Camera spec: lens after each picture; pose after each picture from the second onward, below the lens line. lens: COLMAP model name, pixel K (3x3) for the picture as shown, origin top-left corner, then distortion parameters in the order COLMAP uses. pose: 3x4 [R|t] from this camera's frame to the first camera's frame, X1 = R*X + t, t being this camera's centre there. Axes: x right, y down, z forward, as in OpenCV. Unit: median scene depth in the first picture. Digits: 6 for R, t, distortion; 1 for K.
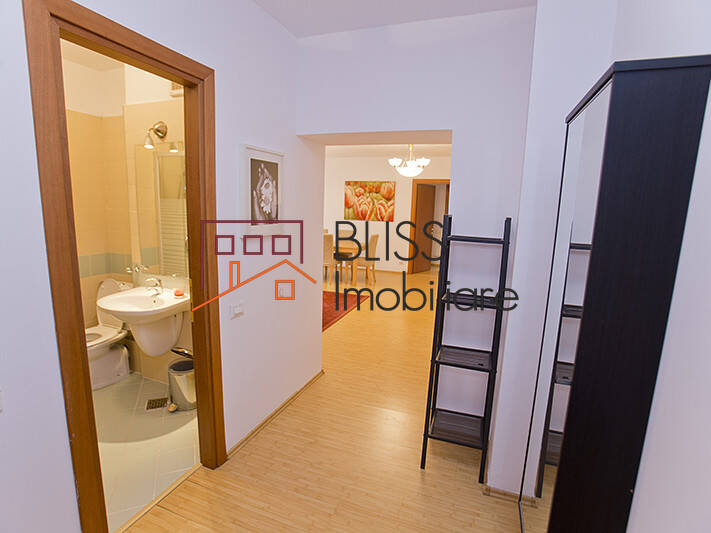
lens RADIAL K [[365.5, 0, 352.4], [0, 365.5, 265.4], [0, 0, 1]] dist [-0.074223, 0.031058]
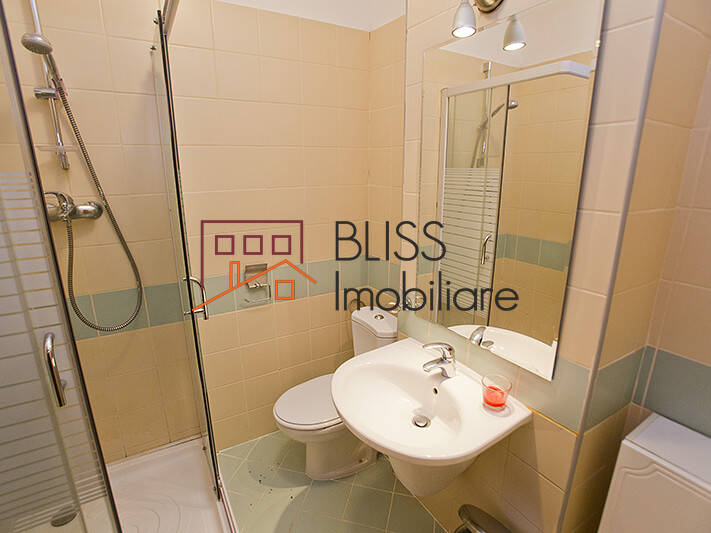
lens RADIAL K [[365.5, 0, 352.4], [0, 365.5, 265.4], [0, 0, 1]] dist [-0.074223, 0.031058]
pose [[0.787185, 0.123490, -0.604227, -0.349287], [-0.076794, 0.991749, 0.102644, -0.094527], [0.611917, -0.034399, 0.790173, 0.530232]]
